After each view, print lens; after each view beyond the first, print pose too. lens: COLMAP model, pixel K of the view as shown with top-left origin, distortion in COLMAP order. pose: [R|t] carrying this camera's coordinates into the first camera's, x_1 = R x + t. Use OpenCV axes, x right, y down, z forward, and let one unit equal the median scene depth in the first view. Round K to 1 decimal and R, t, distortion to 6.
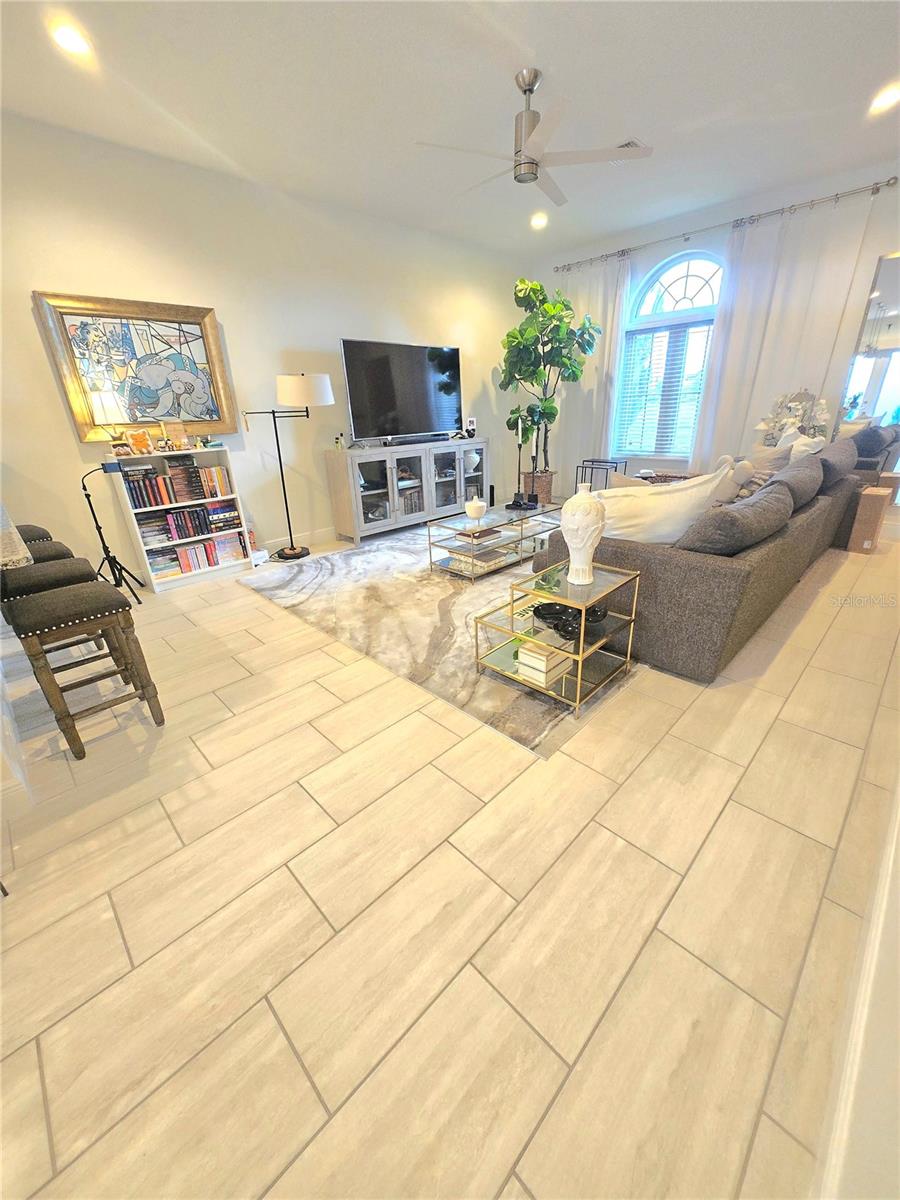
lens RADIAL K [[461.3, 0, 450.0], [0, 461.3, 600.0], [0, 0, 1]] dist [0.001485, -0.000115]
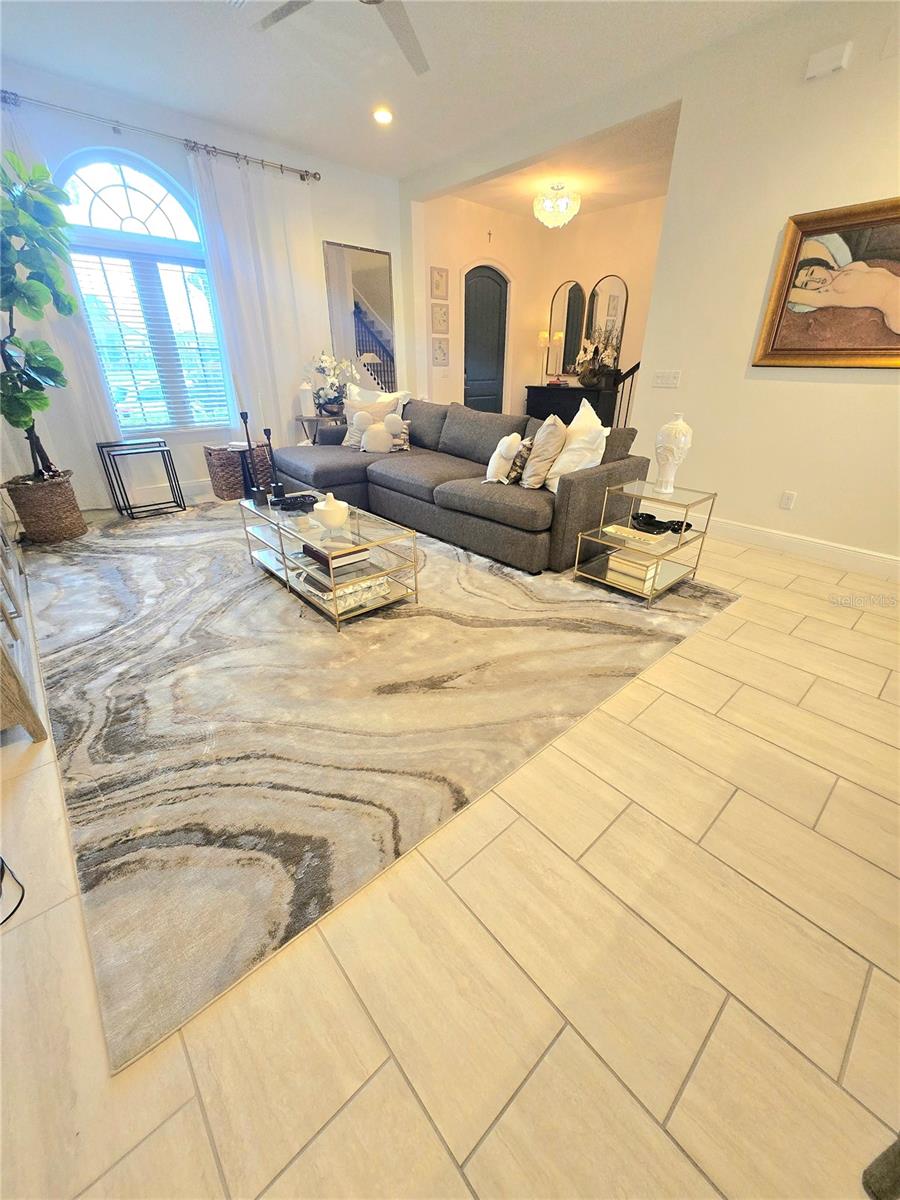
lens RADIAL K [[471.1, 0, 454.4], [0, 471.1, 603.5], [0, 0, 1]] dist [0.000652, -0.000068]
pose [[0.044483, -0.424925, 0.904135, -0.485561], [0.380781, 0.843922, 0.377892, -0.225806], [-0.923595, 0.327468, 0.199343, 0.614212]]
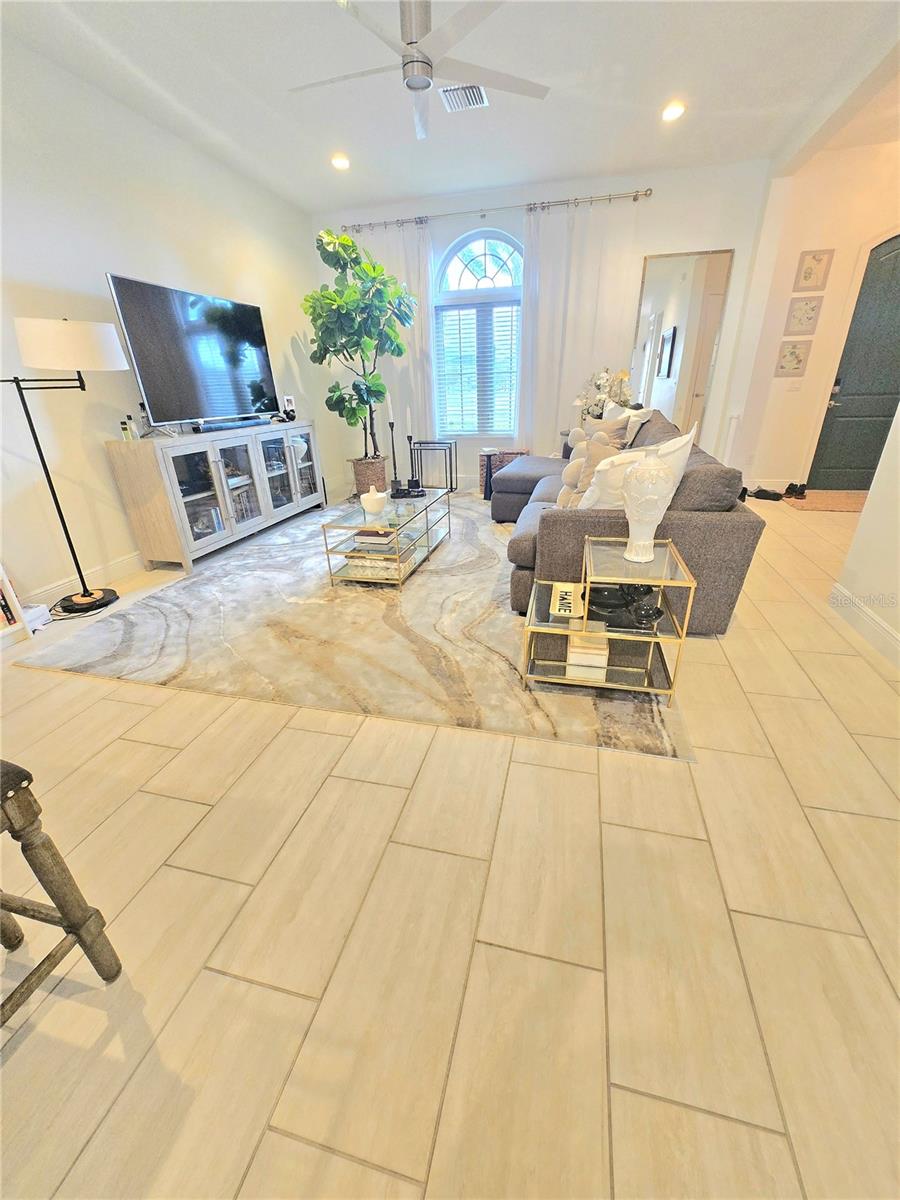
lens RADIAL K [[471.1, 0, 454.4], [0, 471.1, 603.5], [0, 0, 1]] dist [0.000652, -0.000068]
pose [[0.854738, -0.208636, 0.475283, -0.213074], [0.199754, 0.977357, 0.069800, -0.040336], [-0.479084, 0.035279, 0.877060, 0.162498]]
